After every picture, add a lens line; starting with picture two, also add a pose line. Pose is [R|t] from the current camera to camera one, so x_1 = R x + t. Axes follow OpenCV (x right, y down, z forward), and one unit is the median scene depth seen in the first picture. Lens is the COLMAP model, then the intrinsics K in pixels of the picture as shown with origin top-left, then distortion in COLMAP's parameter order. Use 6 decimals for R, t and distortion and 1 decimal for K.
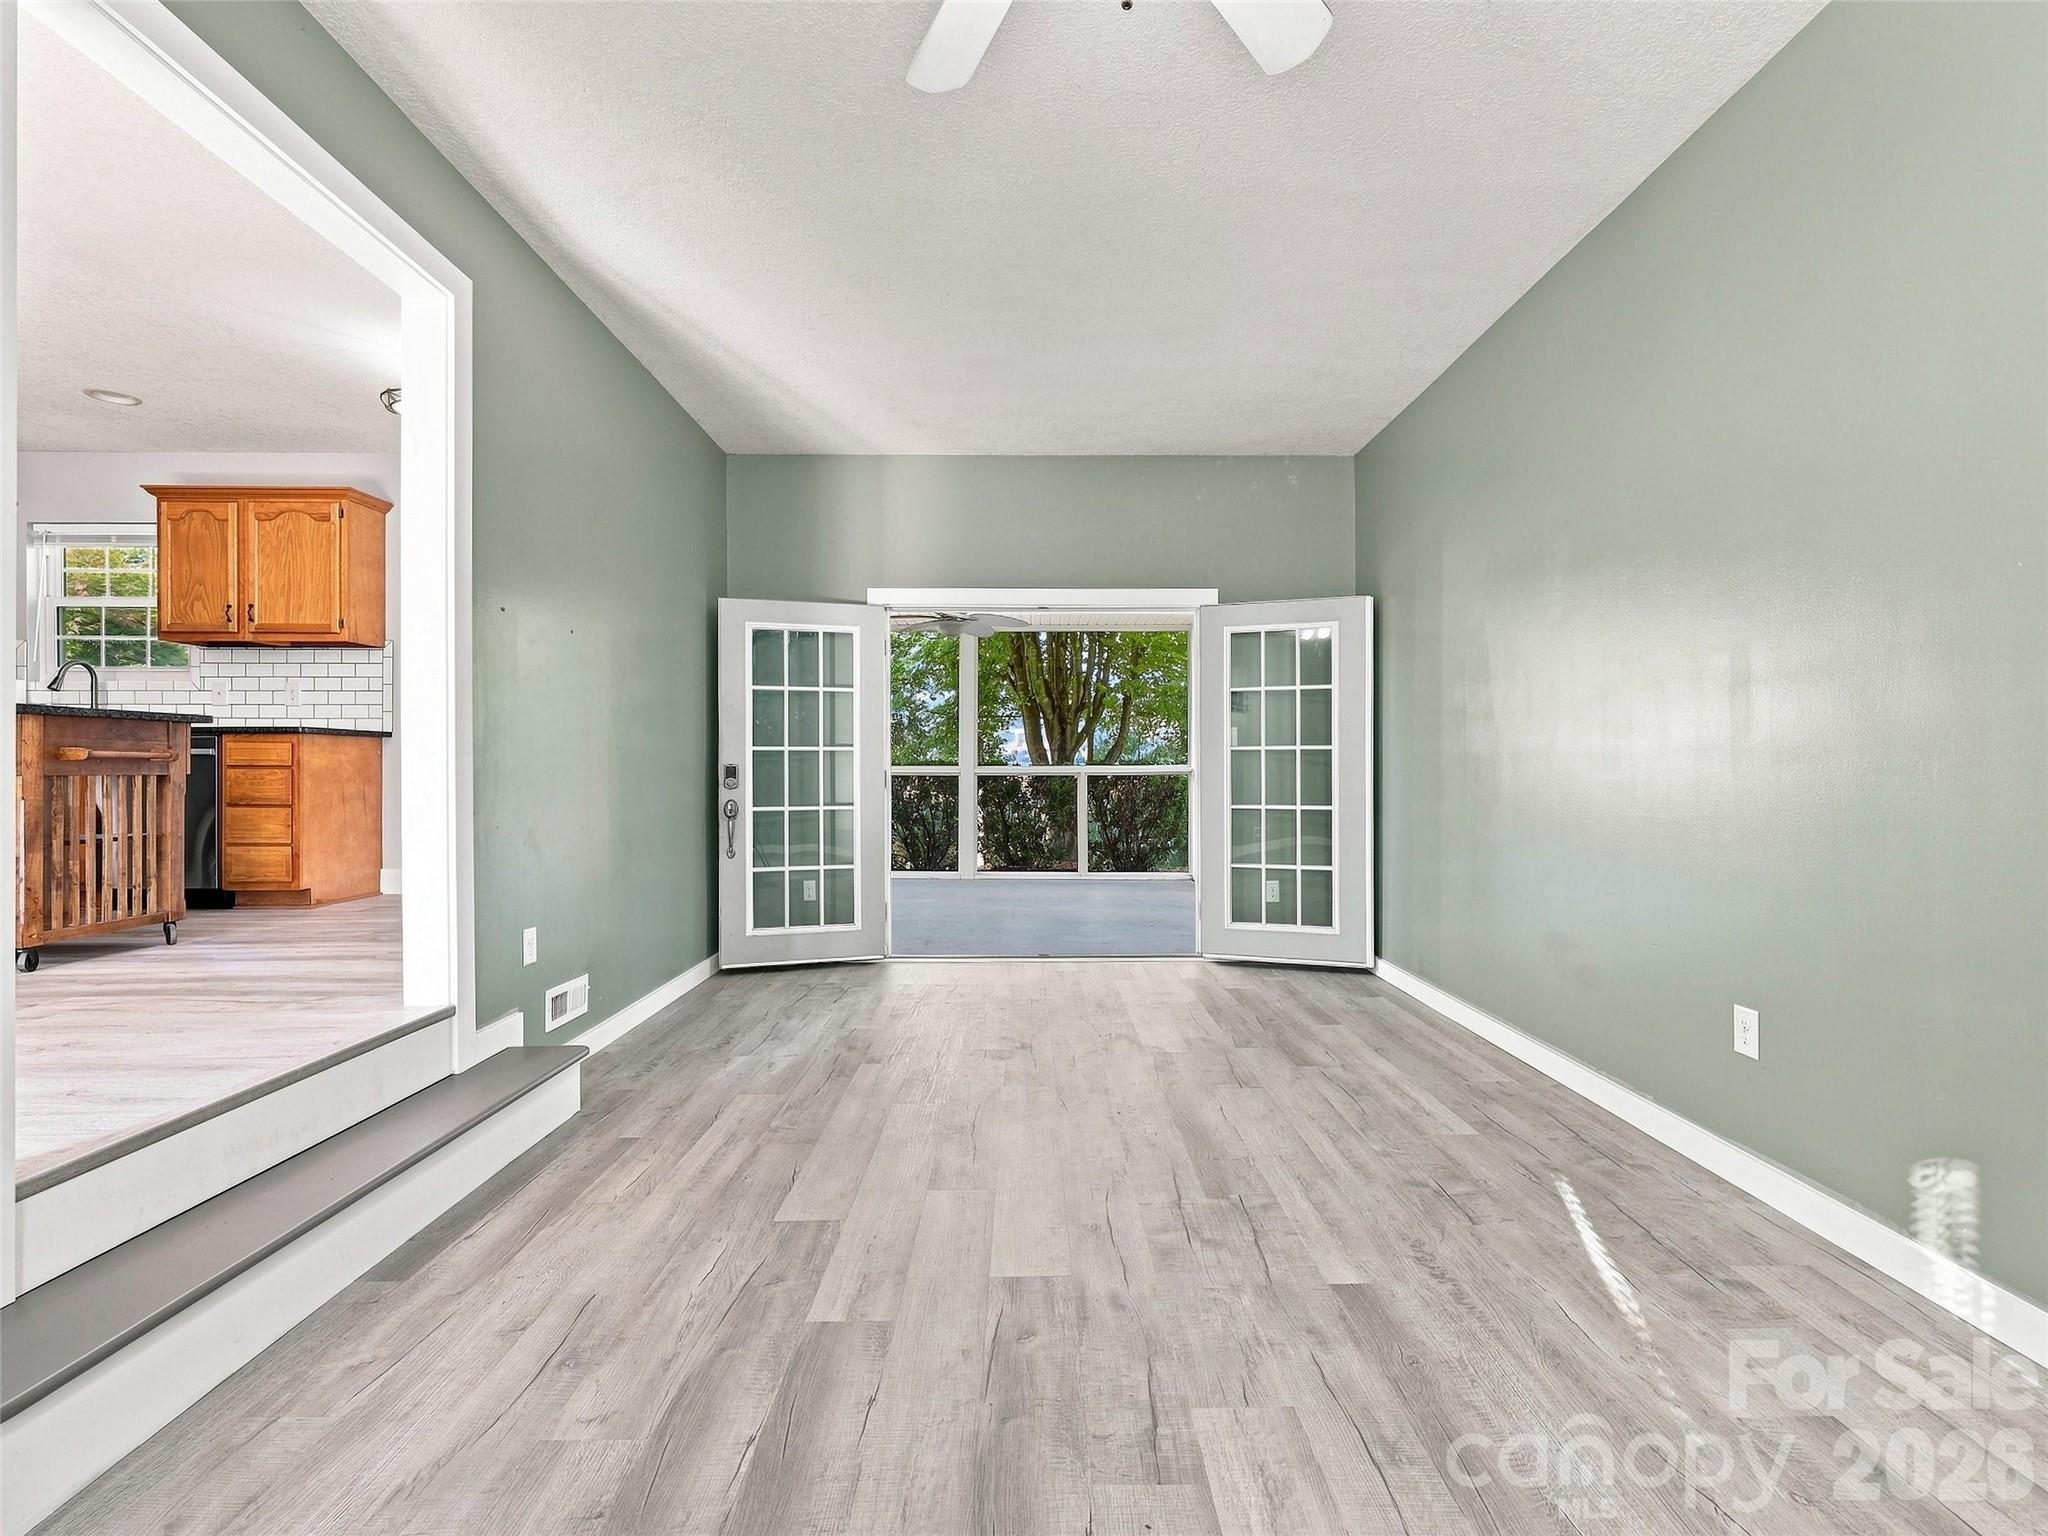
lens RADIAL K [[935.7, 0, 1030.4], [0, 935.7, 760.5], [0, 0, 1]] dist [-0.000972, 0.000212]
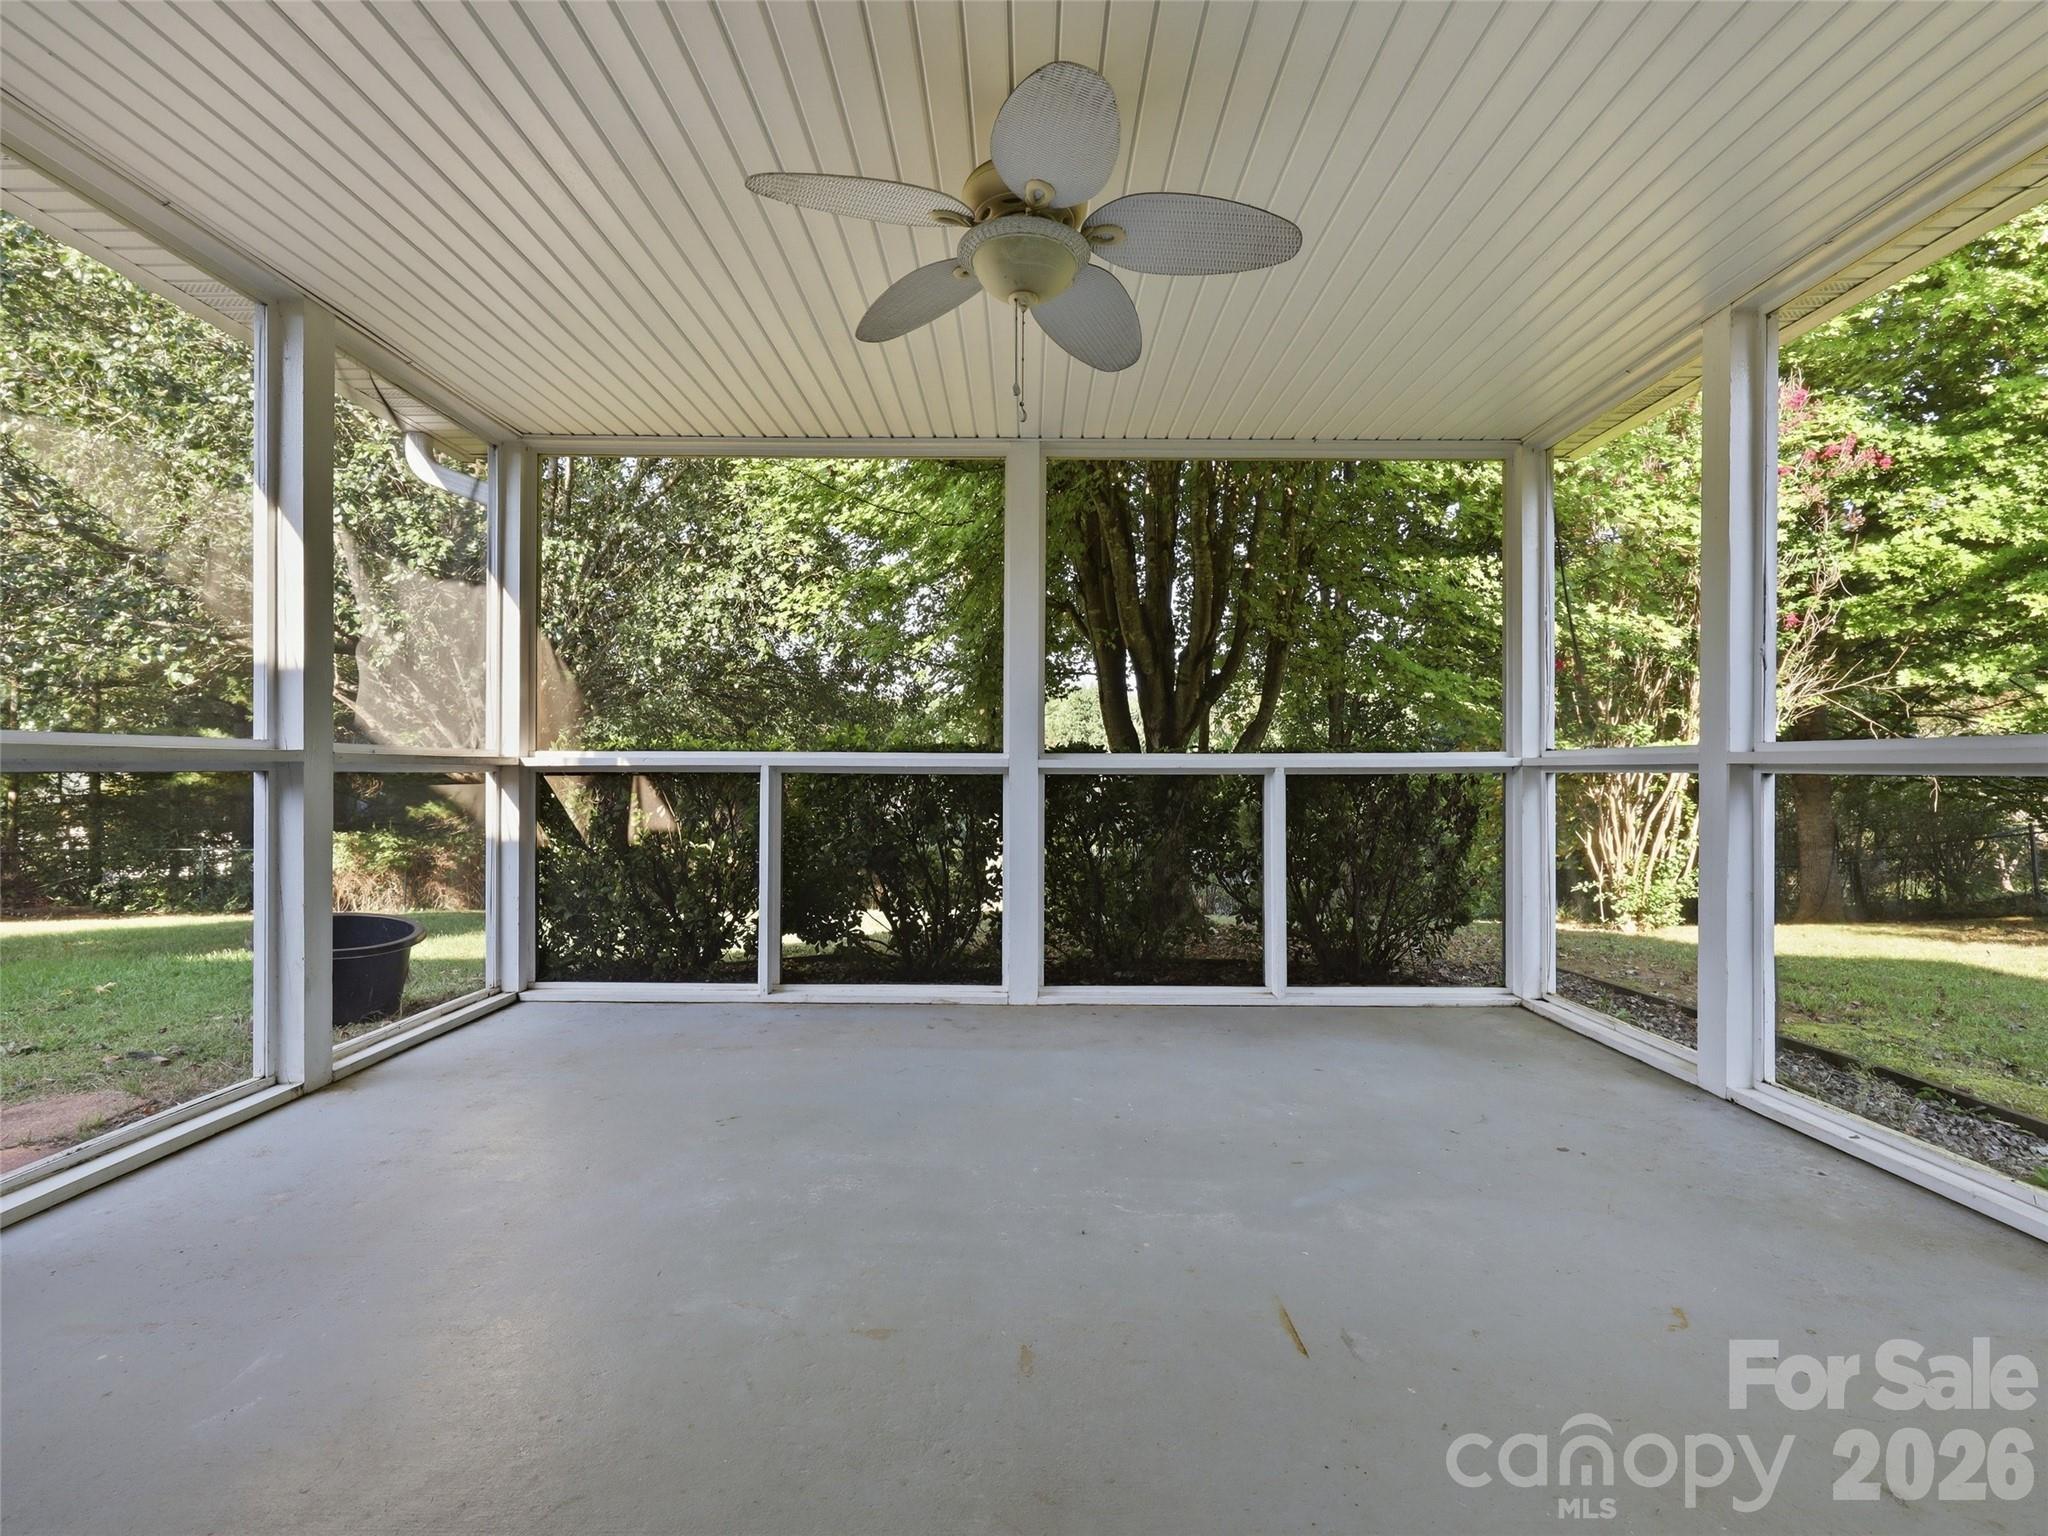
lens RADIAL K [[935.7, 0, 1030.4], [0, 935.7, 760.5], [0, 0, 1]] dist [-0.000972, 0.000212]
pose [[0.999991, -0.003071, 0.002820, -0.060330], [0.003080, 0.999991, -0.003012, 0.011017], [-0.002811, 0.003021, 0.999991, 0.513264]]
